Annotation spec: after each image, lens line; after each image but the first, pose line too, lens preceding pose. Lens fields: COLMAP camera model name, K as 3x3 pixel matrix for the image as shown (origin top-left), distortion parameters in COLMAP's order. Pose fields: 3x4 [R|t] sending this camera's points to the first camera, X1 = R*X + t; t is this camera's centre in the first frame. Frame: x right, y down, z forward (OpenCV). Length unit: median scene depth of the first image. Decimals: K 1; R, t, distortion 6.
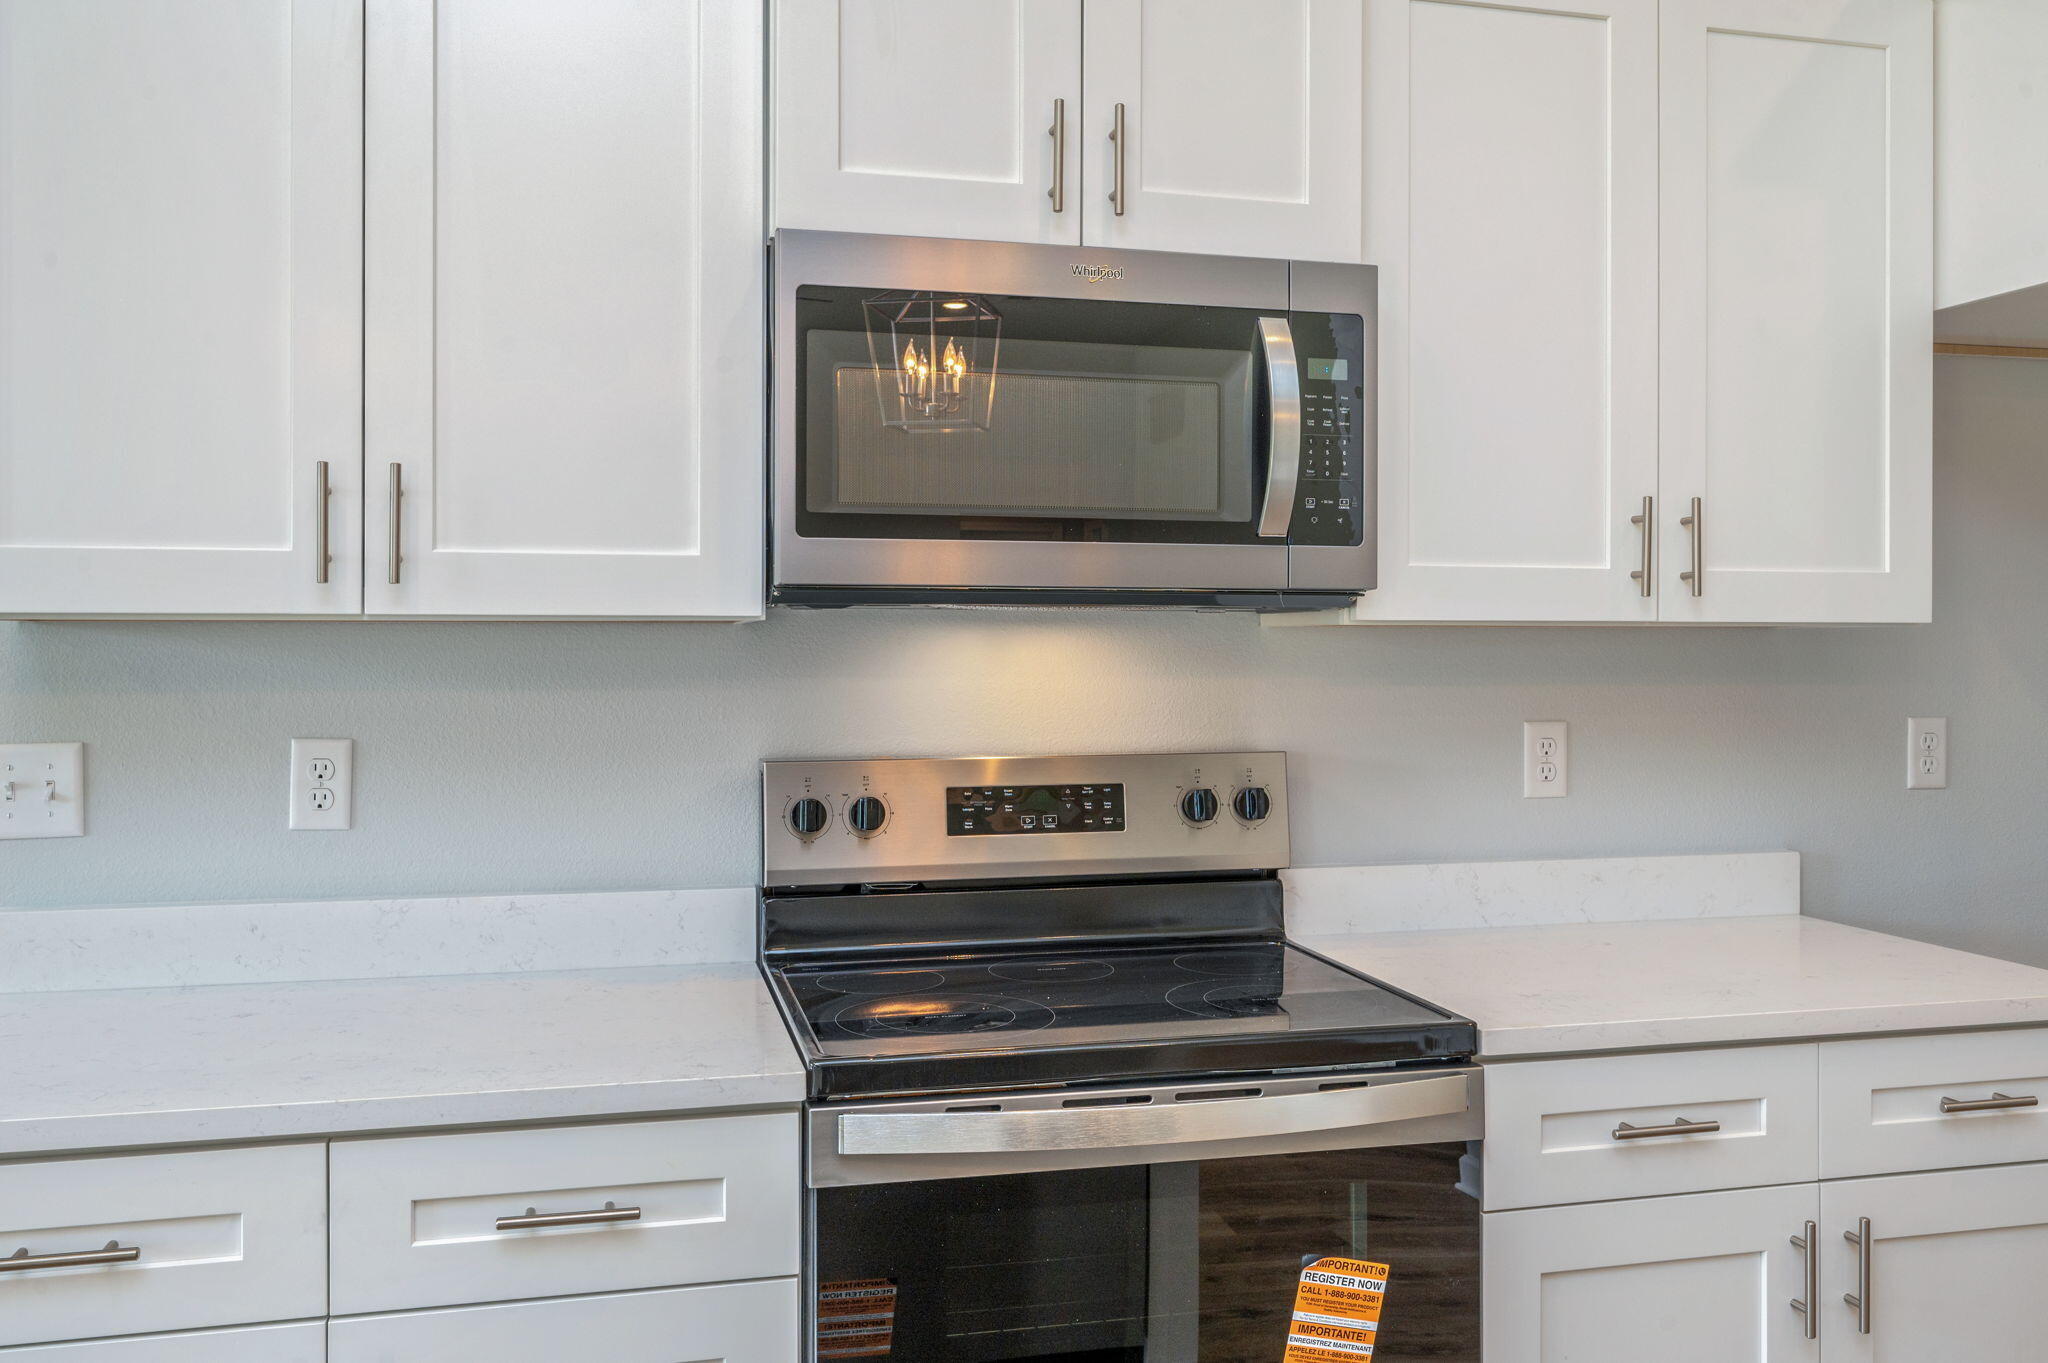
lens RADIAL K [[808.3, 0, 1023.0], [0, 808.3, 688.3], [0, 0, 1]] dist [0.000616, 0.000360]
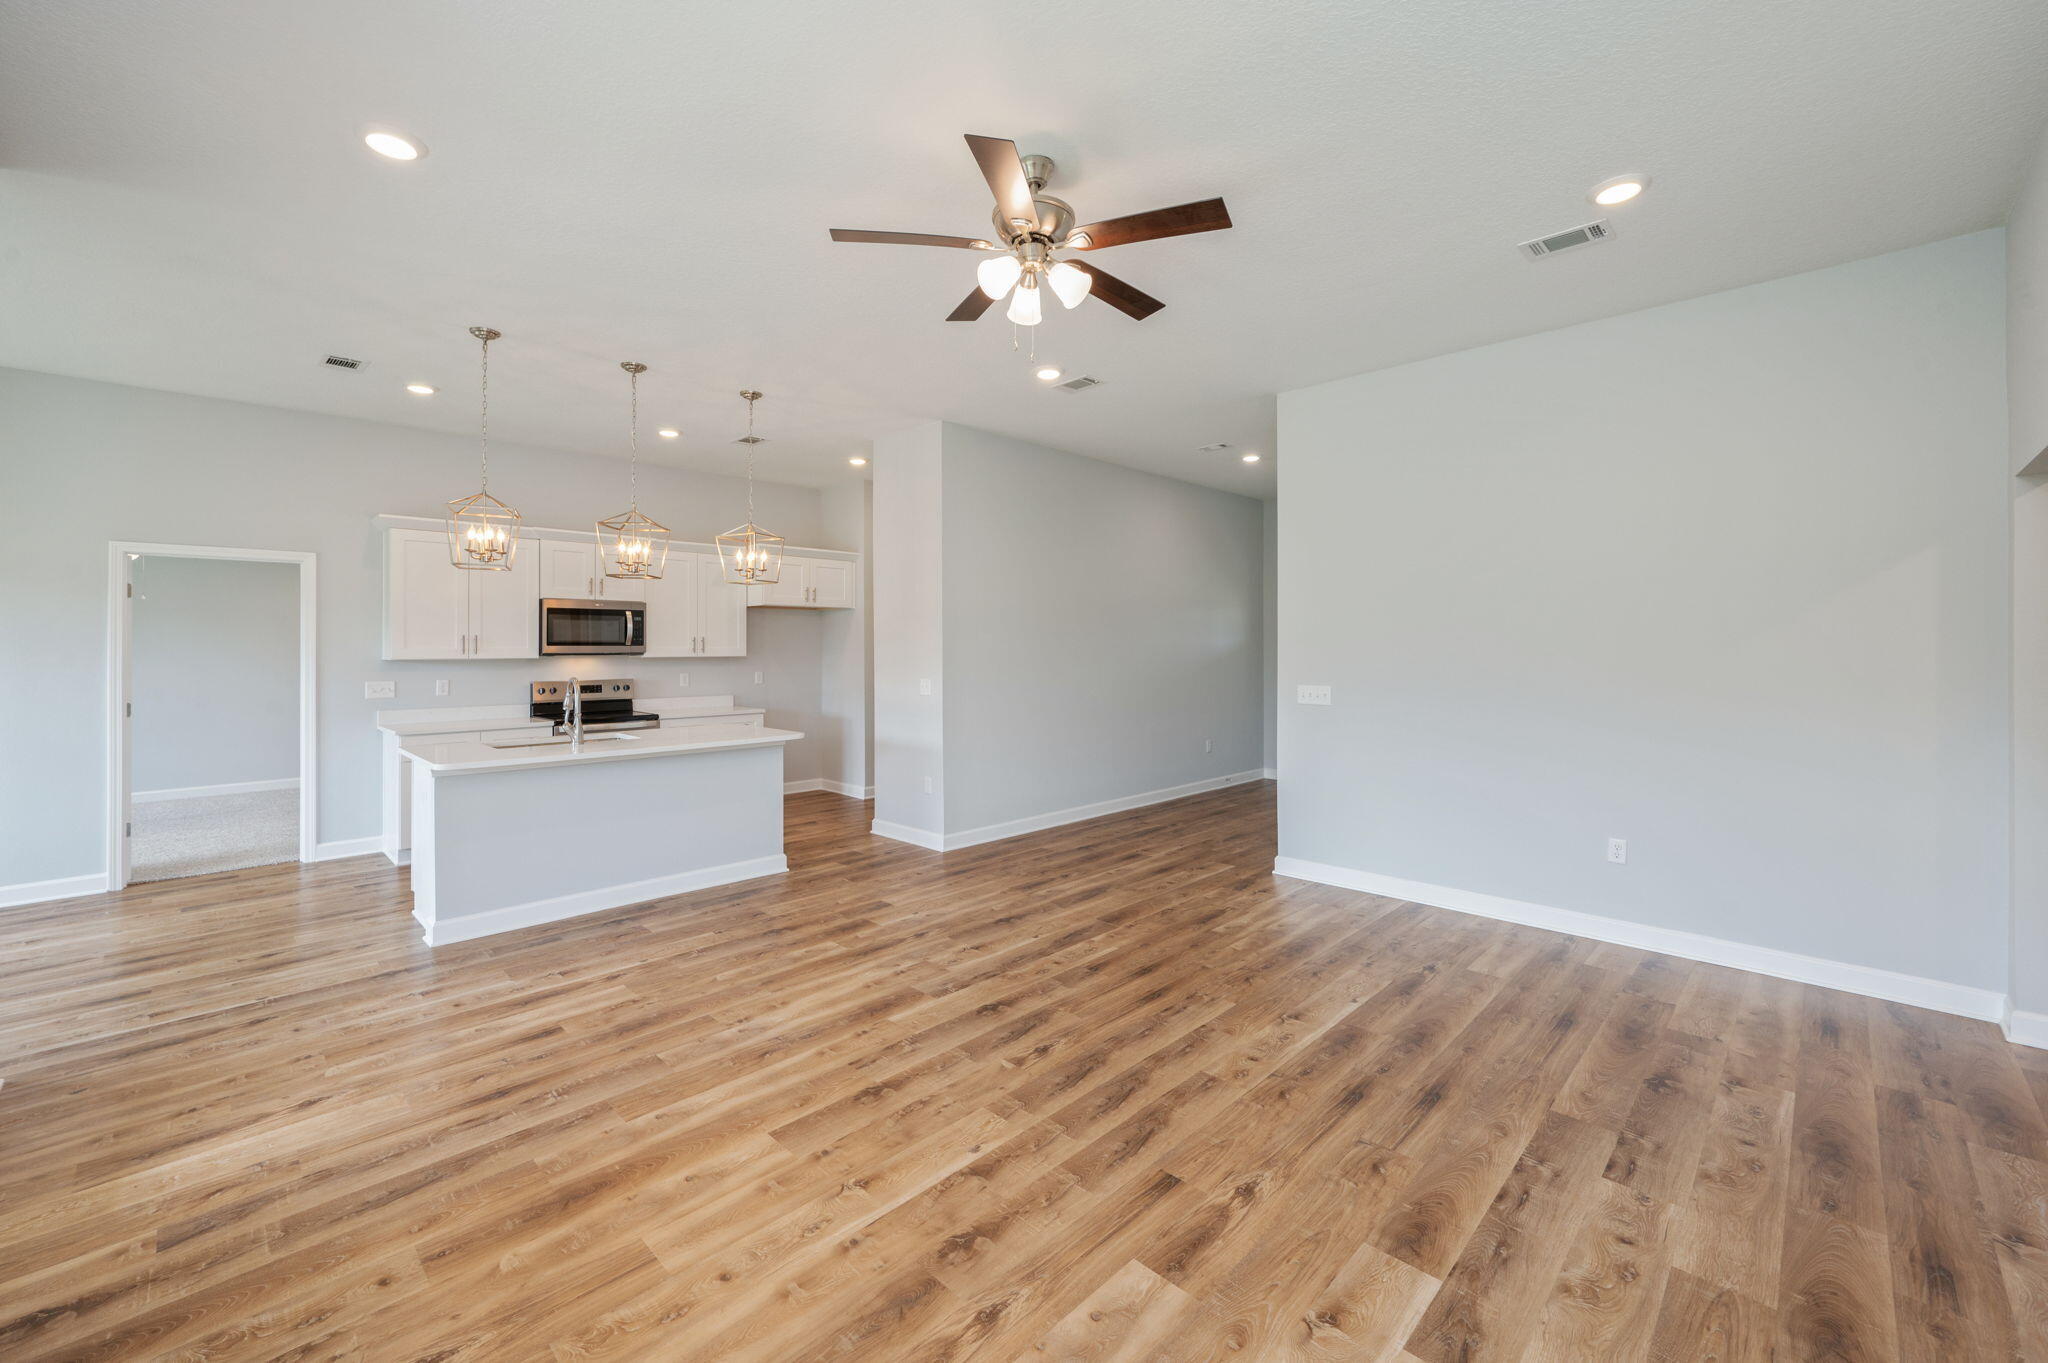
lens RADIAL K [[808.3, 0, 1034.7], [0, 808.3, 663.1], [0, 0, 1]] dist [0.000616, 0.000360]
pose [[0.786436, -0.009236, 0.617603, -1.123698], [0.004575, 0.999948, 0.009128, -0.083312], [-0.617655, -0.004353, 0.786437, -6.059732]]
